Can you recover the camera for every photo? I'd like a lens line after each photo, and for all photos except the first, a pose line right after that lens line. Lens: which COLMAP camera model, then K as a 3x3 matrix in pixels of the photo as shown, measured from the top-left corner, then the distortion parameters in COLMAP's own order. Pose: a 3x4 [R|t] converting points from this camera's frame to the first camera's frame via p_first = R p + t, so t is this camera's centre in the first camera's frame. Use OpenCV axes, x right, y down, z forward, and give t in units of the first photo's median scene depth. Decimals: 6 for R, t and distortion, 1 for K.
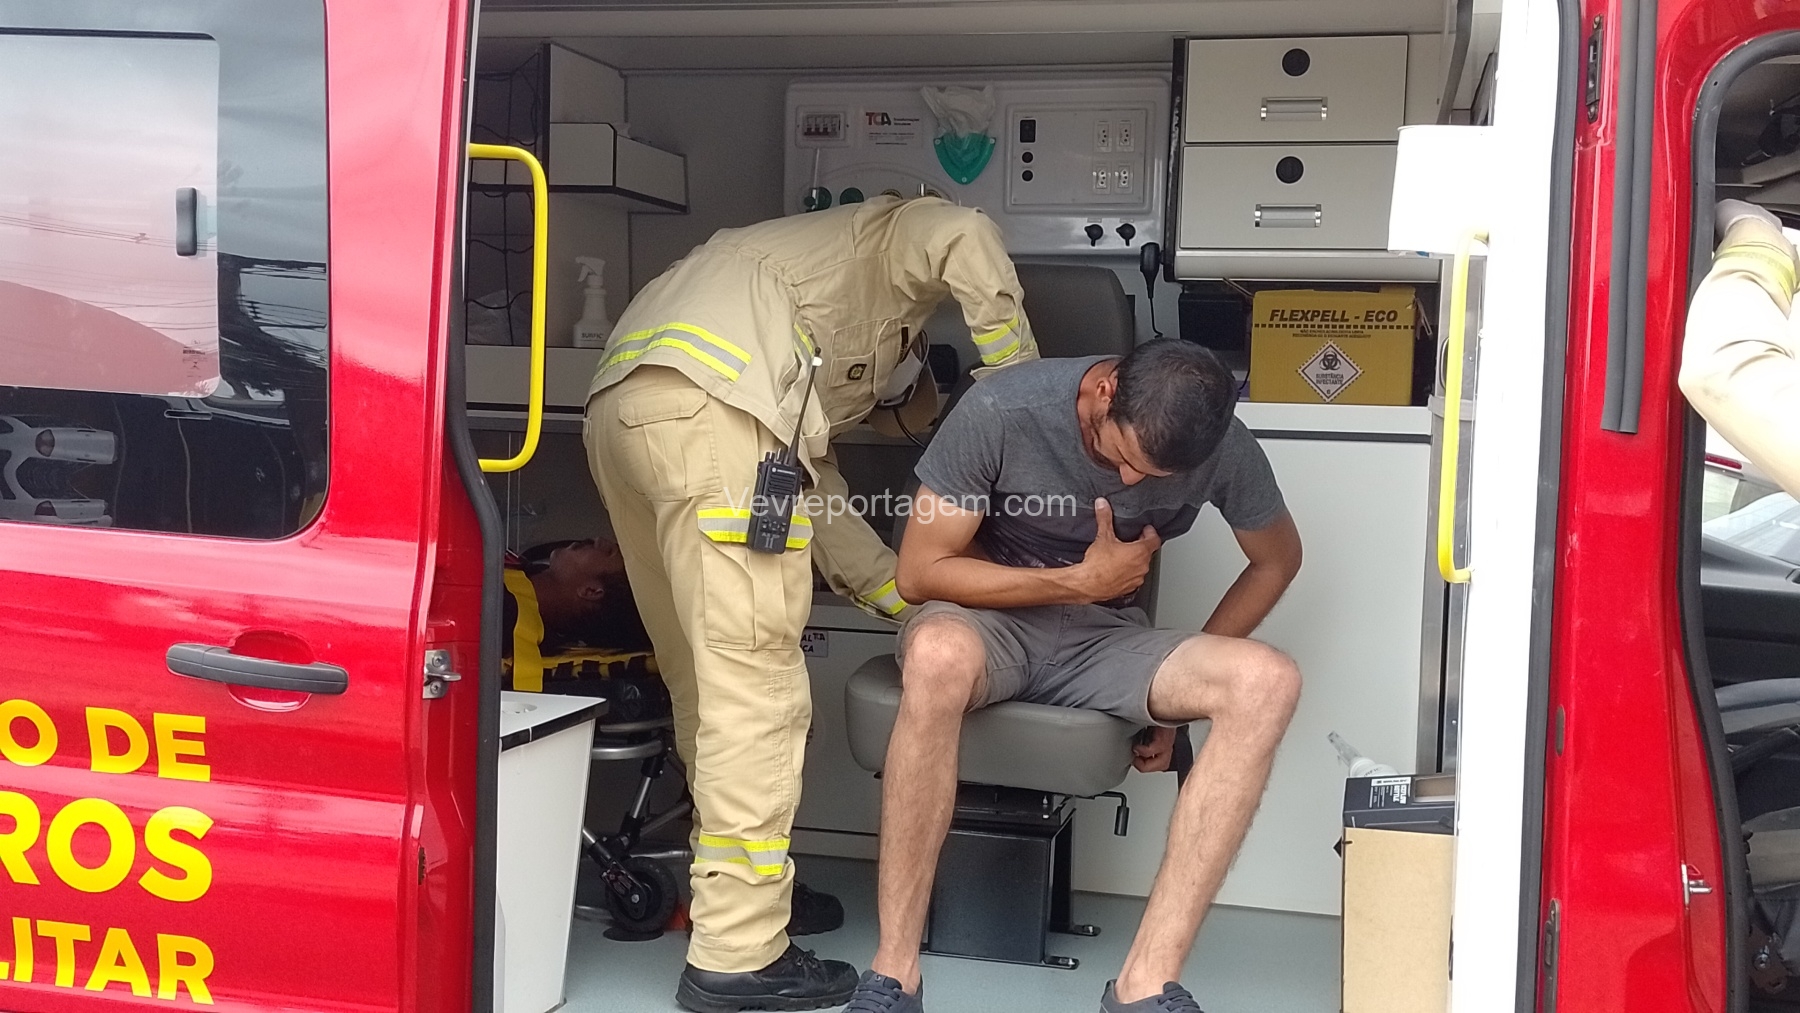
lens RADIAL K [[1950.9, 0, 929.6], [0, 1950.9, 504.9], [0, 0, 1]] dist [-0.009161, -0.024673]
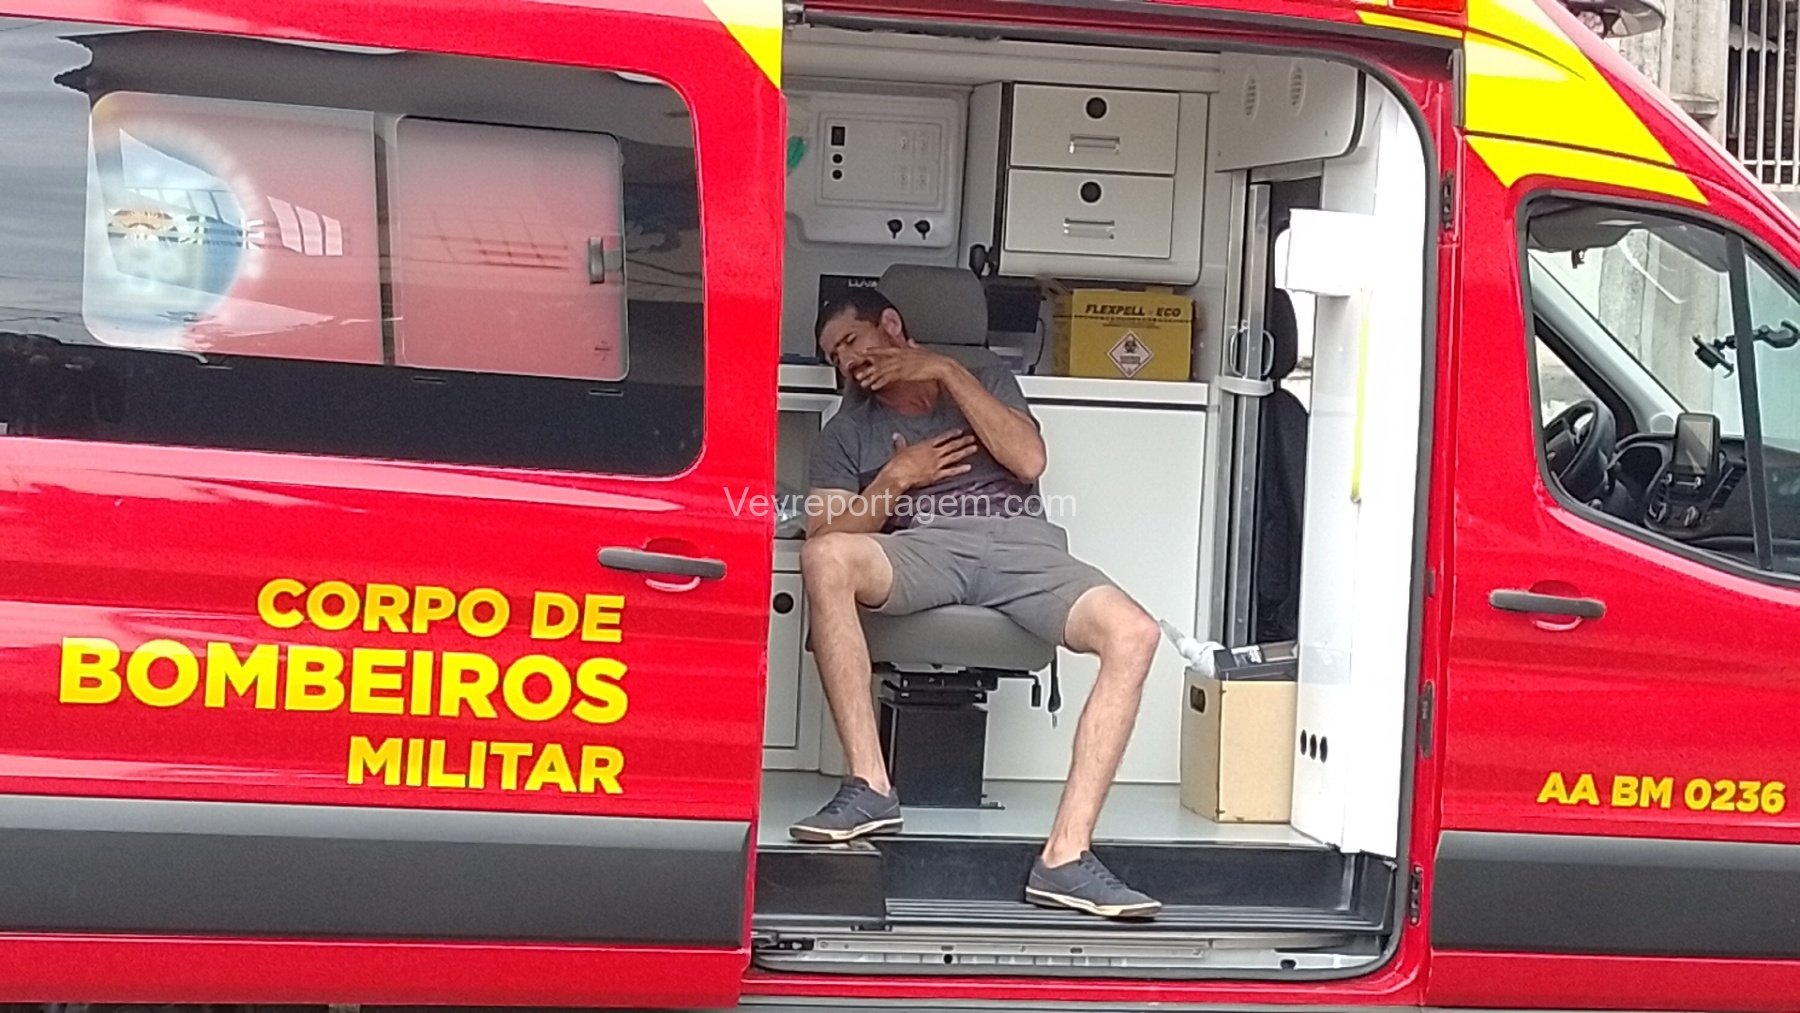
lens RADIAL K [[3379.6, 0, 900.0], [0, 3379.6, 506.5], [0, 0, 1]] dist [0.070864, 0.234430]
pose [[0.919022, -0.004930, 0.394176, -1.168779], [0.001571, 0.999960, 0.008846, 0.017289], [-0.394204, -0.007511, 0.918992, -1.419614]]
